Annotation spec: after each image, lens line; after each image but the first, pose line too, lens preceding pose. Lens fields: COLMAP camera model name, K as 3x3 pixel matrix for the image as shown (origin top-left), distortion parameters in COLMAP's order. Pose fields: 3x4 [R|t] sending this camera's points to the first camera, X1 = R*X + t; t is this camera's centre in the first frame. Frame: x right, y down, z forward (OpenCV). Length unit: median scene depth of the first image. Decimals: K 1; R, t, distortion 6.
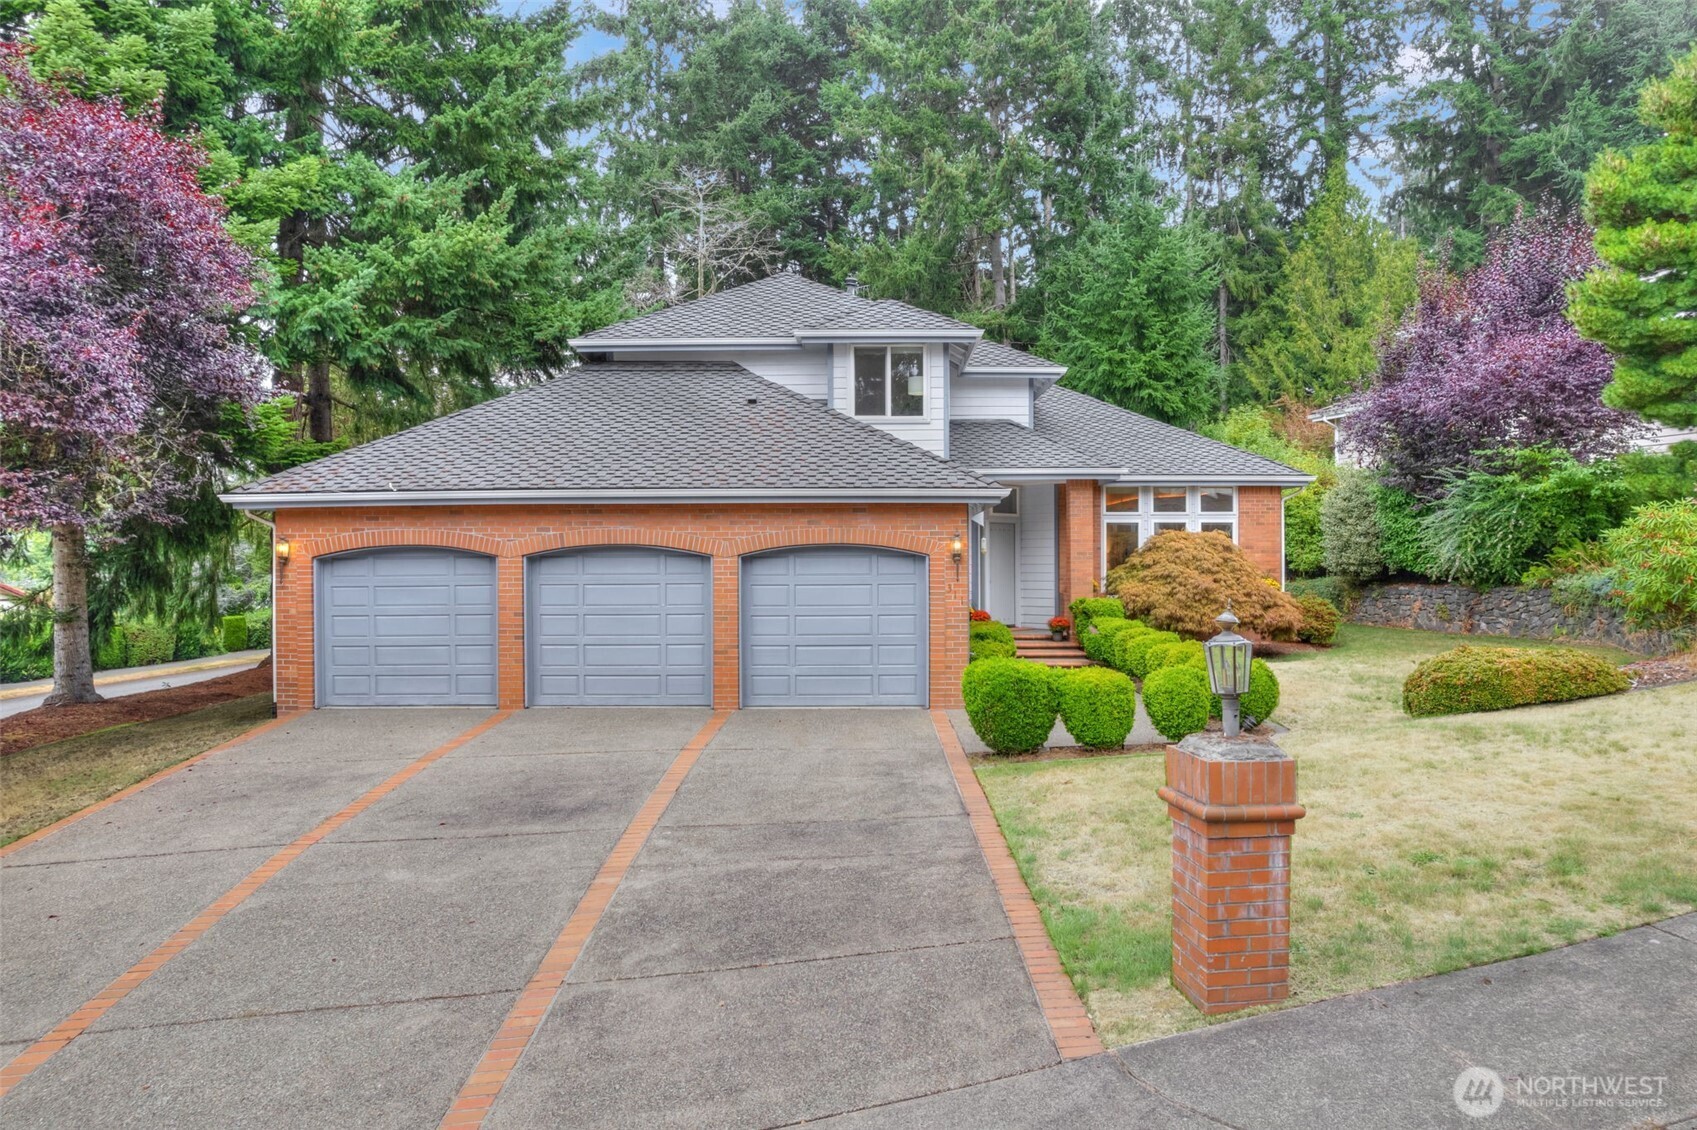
lens RADIAL K [[1111.6, 0, 848.5], [0, 1111.6, 565.0], [0, 0, 1]] dist [-0.009779, -0.002833]
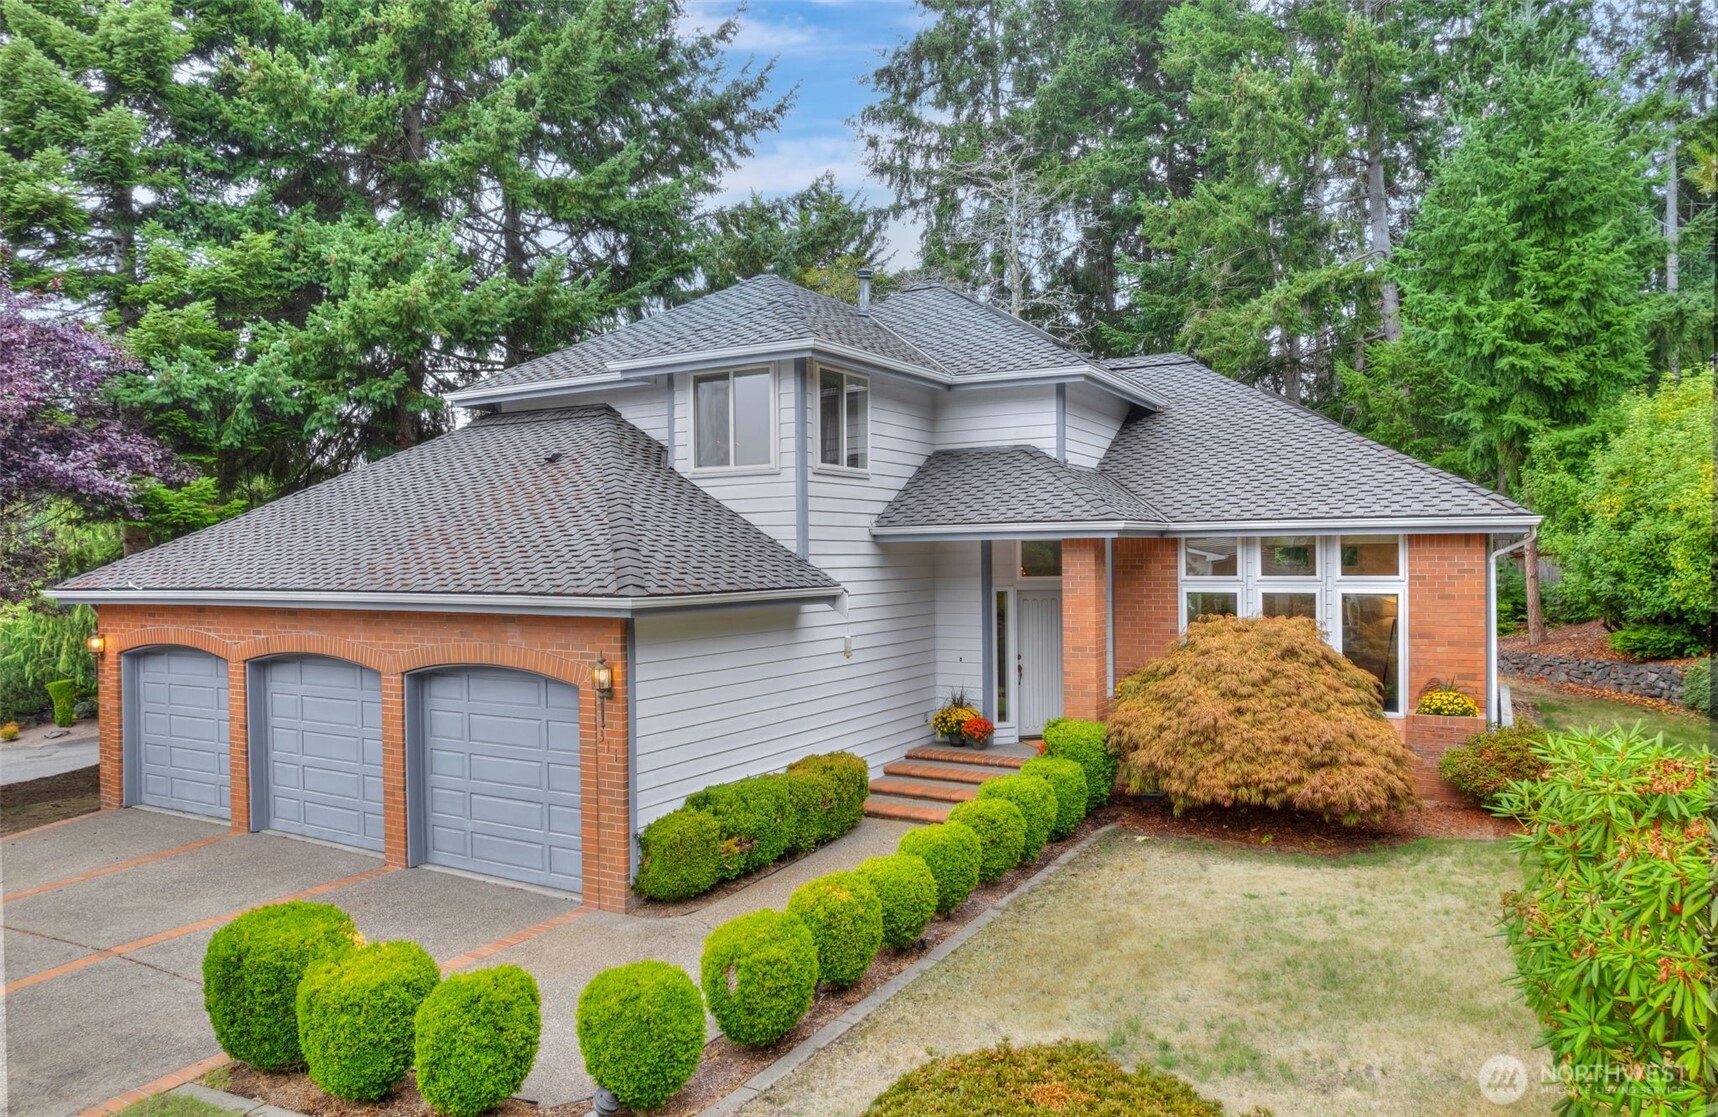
lens RADIAL K [[1130.2, 0, 859.0], [0, 1130.2, 558.5], [0, 0, 1]] dist [-0.075148, 0.080178]
pose [[0.866707, -0.003073, -0.498808, 0.461061], [0.007020, 0.999957, 0.006038, -0.074101], [0.498768, -0.008735, 0.866692, 0.380919]]
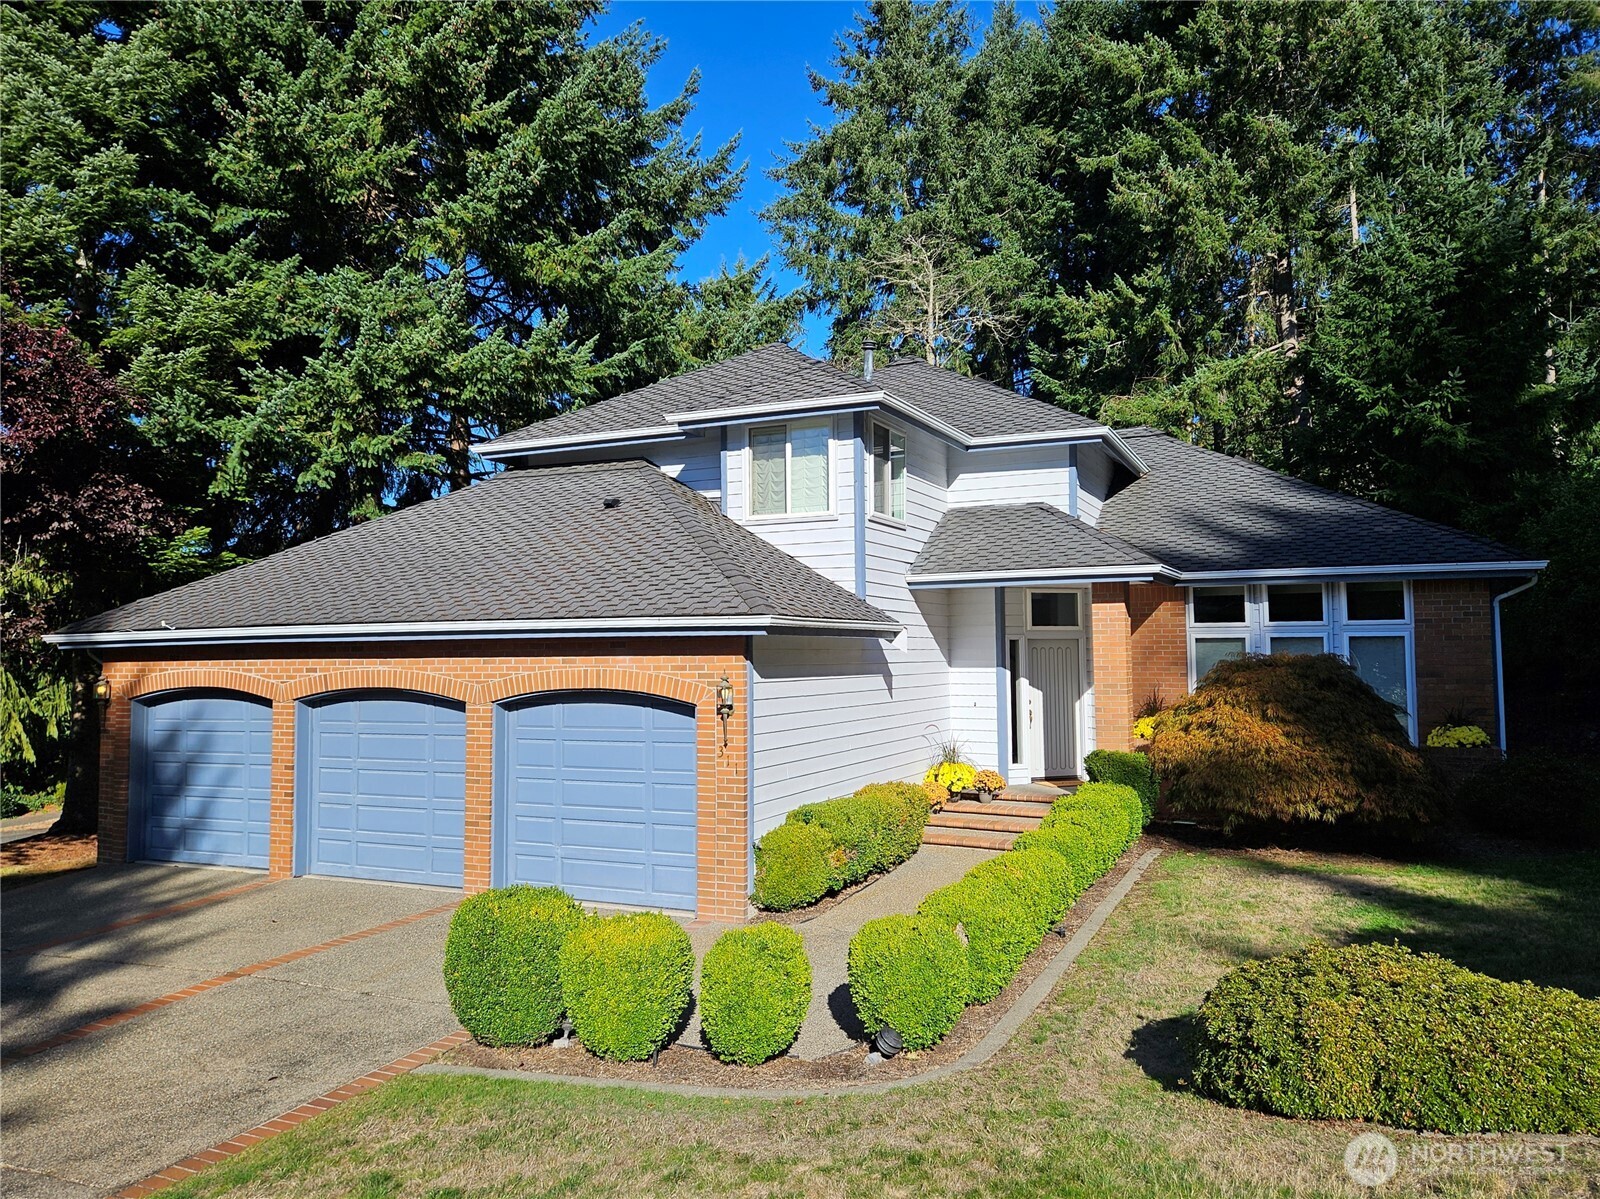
lens RADIAL K [[1131.0, 0, 800.0], [0, 1131.0, 599.5], [0, 0, 1]] dist [0.095930, -0.084274]
pose [[0.907051, -0.024092, -0.420332, 0.360986], [0.004612, 0.998870, -0.047298, -0.034653], [0.420997, 0.040963, 0.906137, 0.275067]]
